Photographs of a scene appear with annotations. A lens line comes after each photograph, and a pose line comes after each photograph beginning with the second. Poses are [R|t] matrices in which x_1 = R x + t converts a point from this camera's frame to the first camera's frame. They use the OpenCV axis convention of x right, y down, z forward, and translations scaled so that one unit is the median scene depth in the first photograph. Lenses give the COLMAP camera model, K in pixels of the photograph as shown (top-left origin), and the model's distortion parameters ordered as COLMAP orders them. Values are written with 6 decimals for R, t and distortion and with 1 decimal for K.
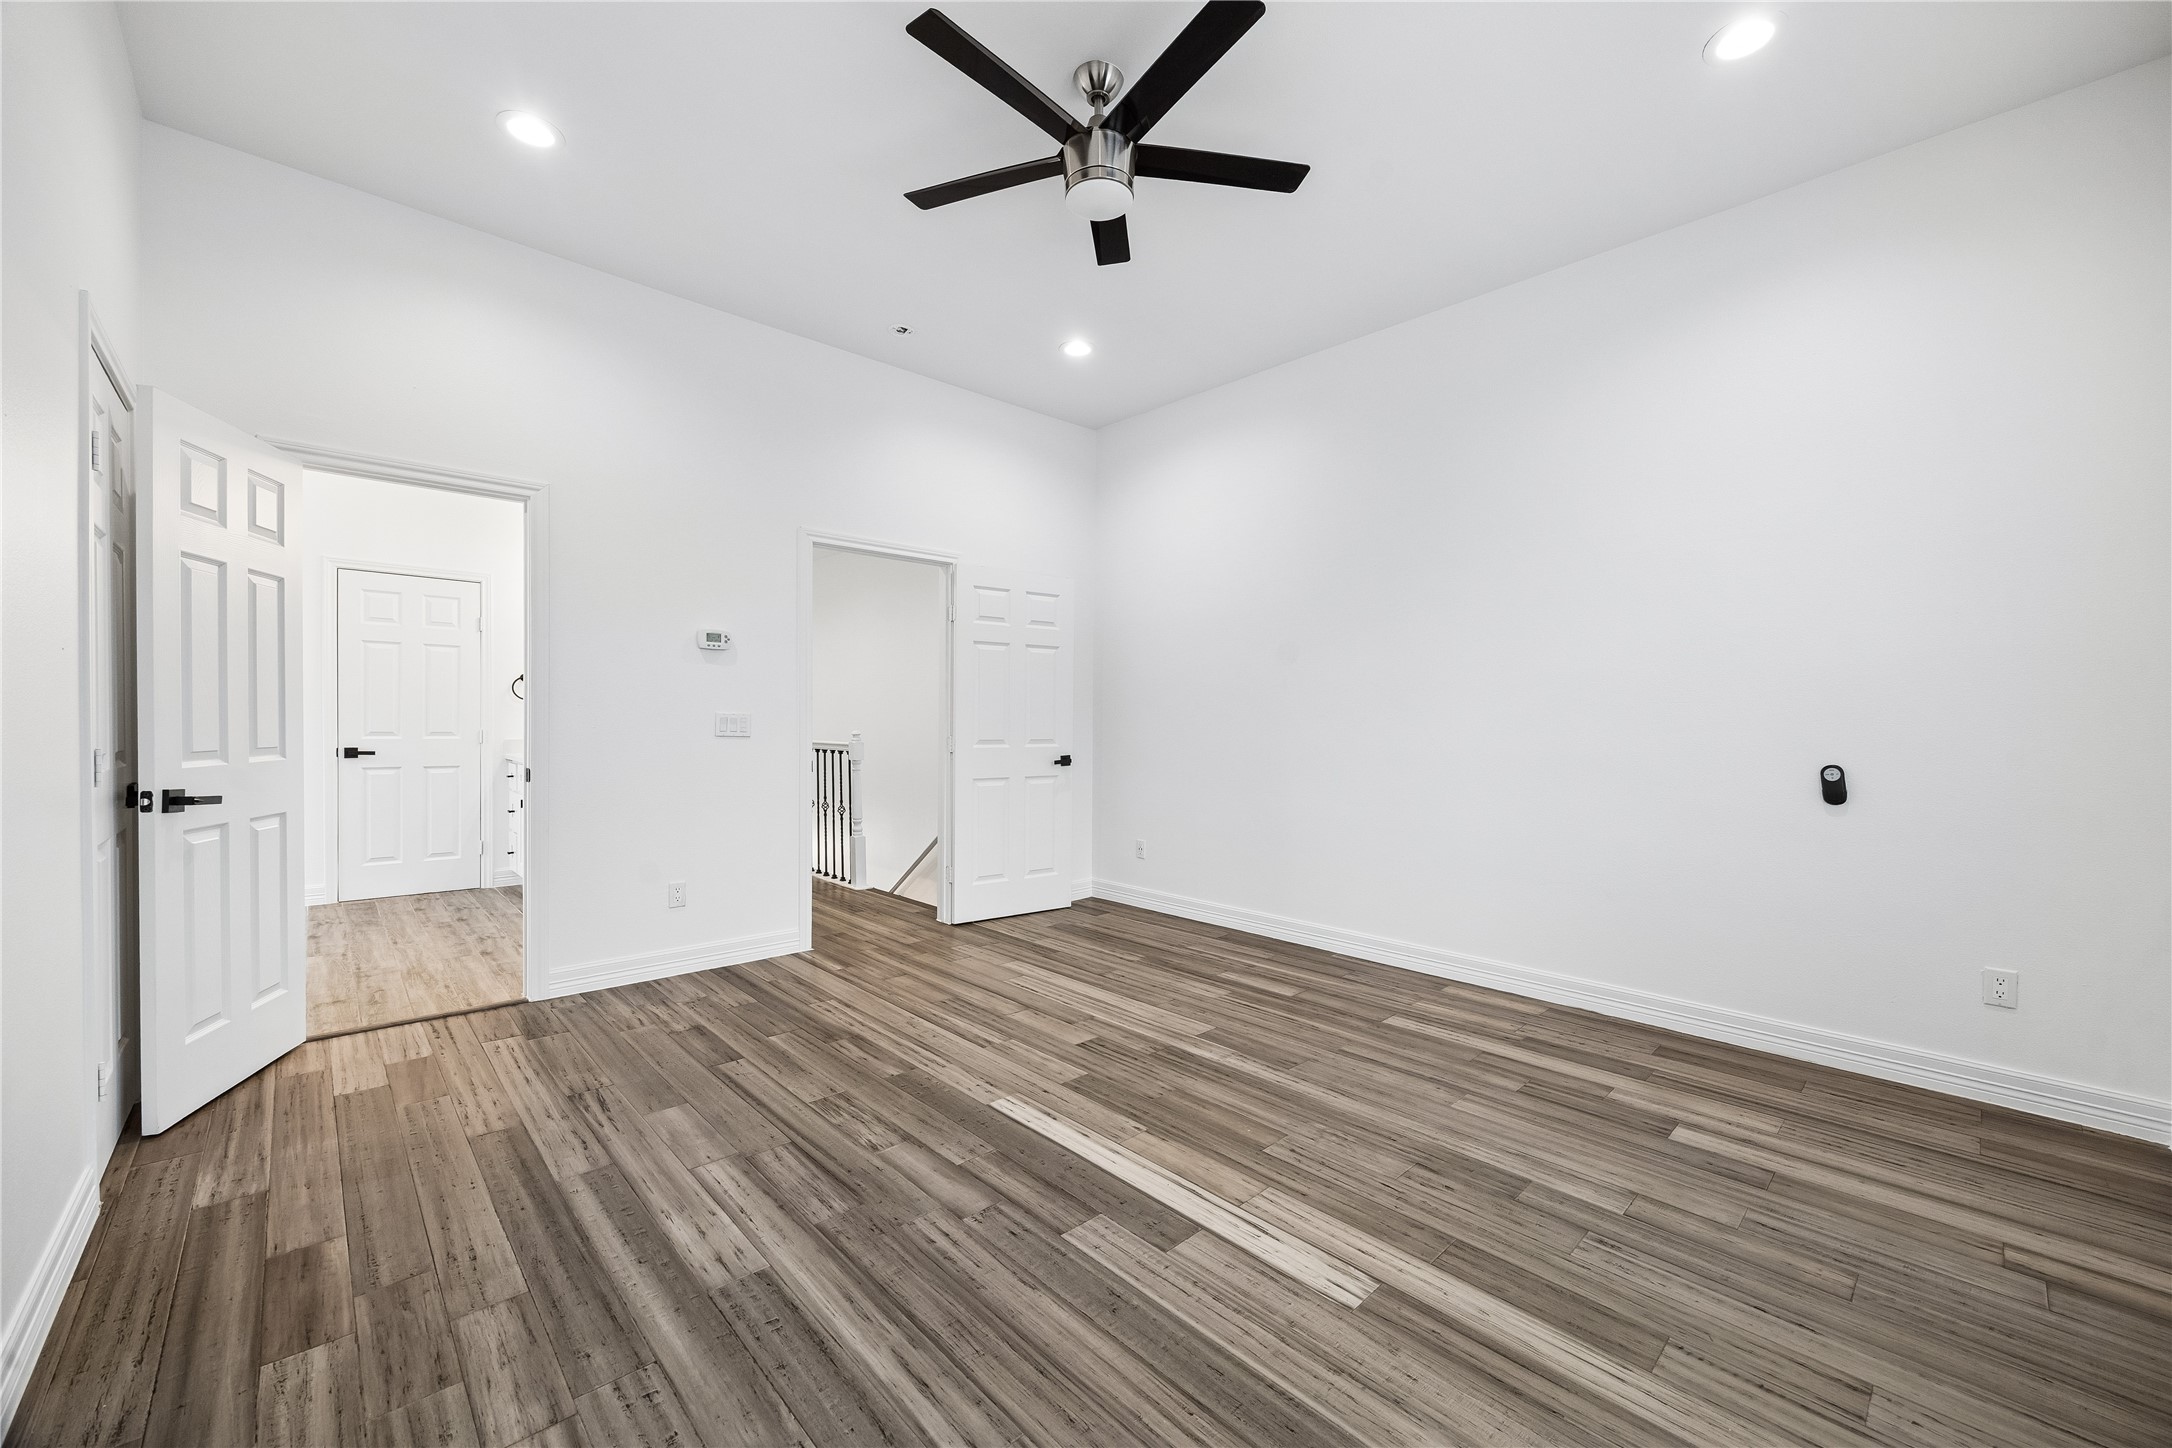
lens RADIAL K [[848.5, 0, 1091.7], [0, 848.5, 725.2], [0, 0, 1]] dist [-0.002007, -0.000217]
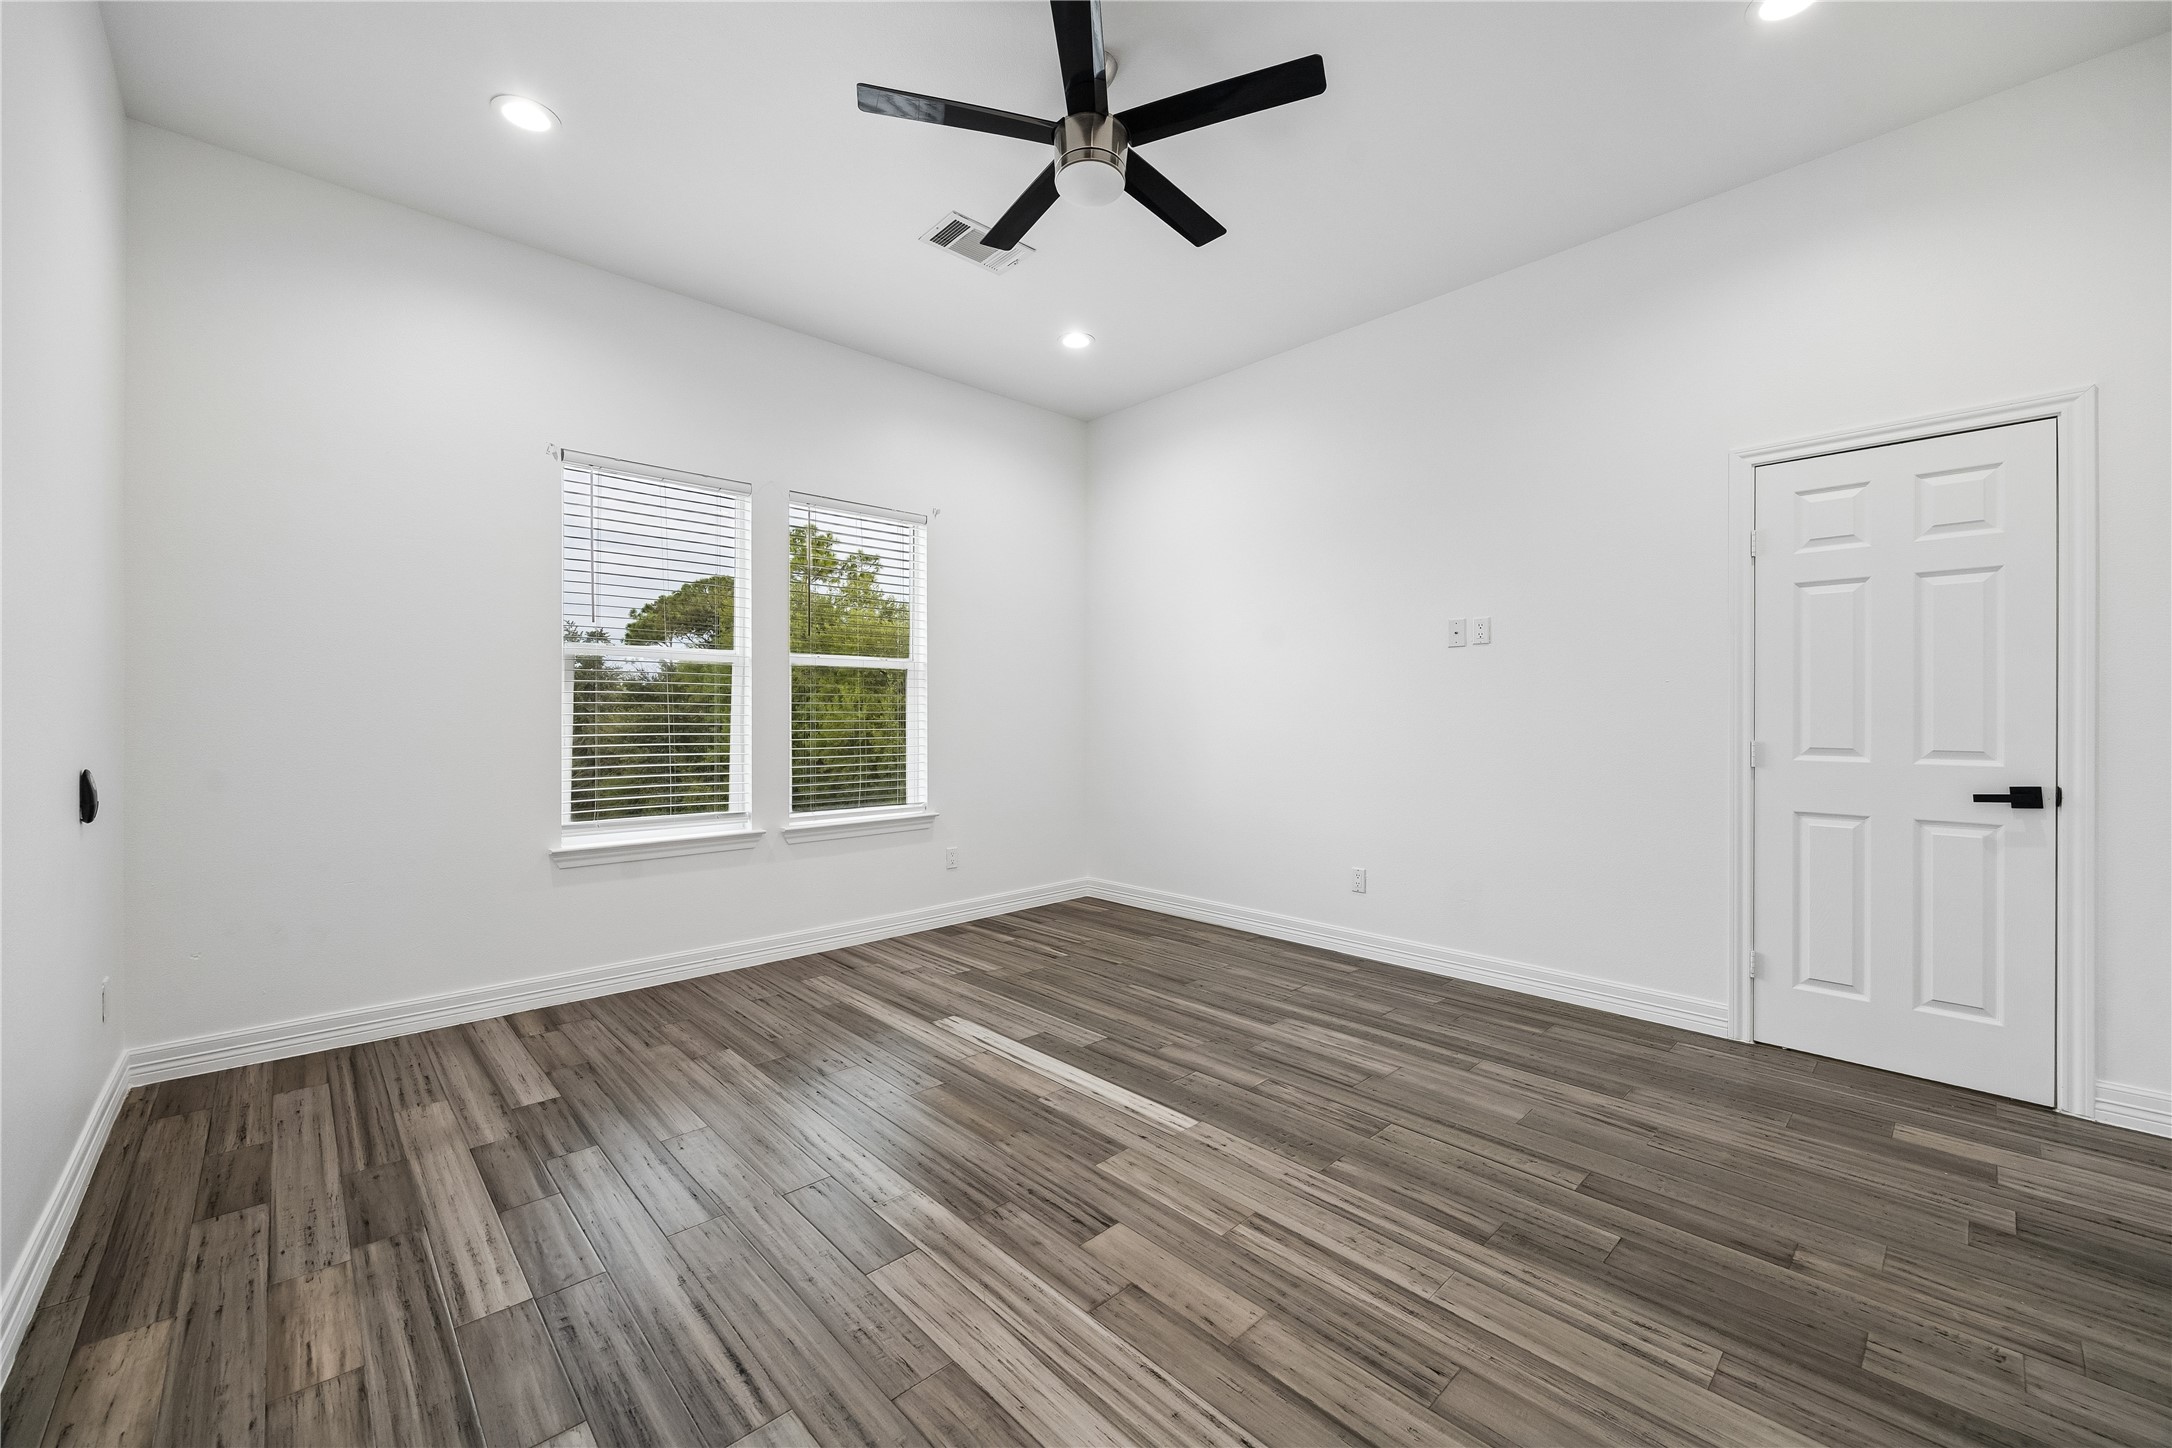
lens RADIAL K [[848.5, 0, 1082.4], [0, 848.5, 719.7], [0, 0, 1]] dist [-0.002007, -0.000217]
pose [[-0.999972, -0.007295, -0.001880, 0.015041], [-0.007314, 0.999921, 0.010199, -0.012866], [0.001805, 0.010213, -0.999946, 2.065864]]
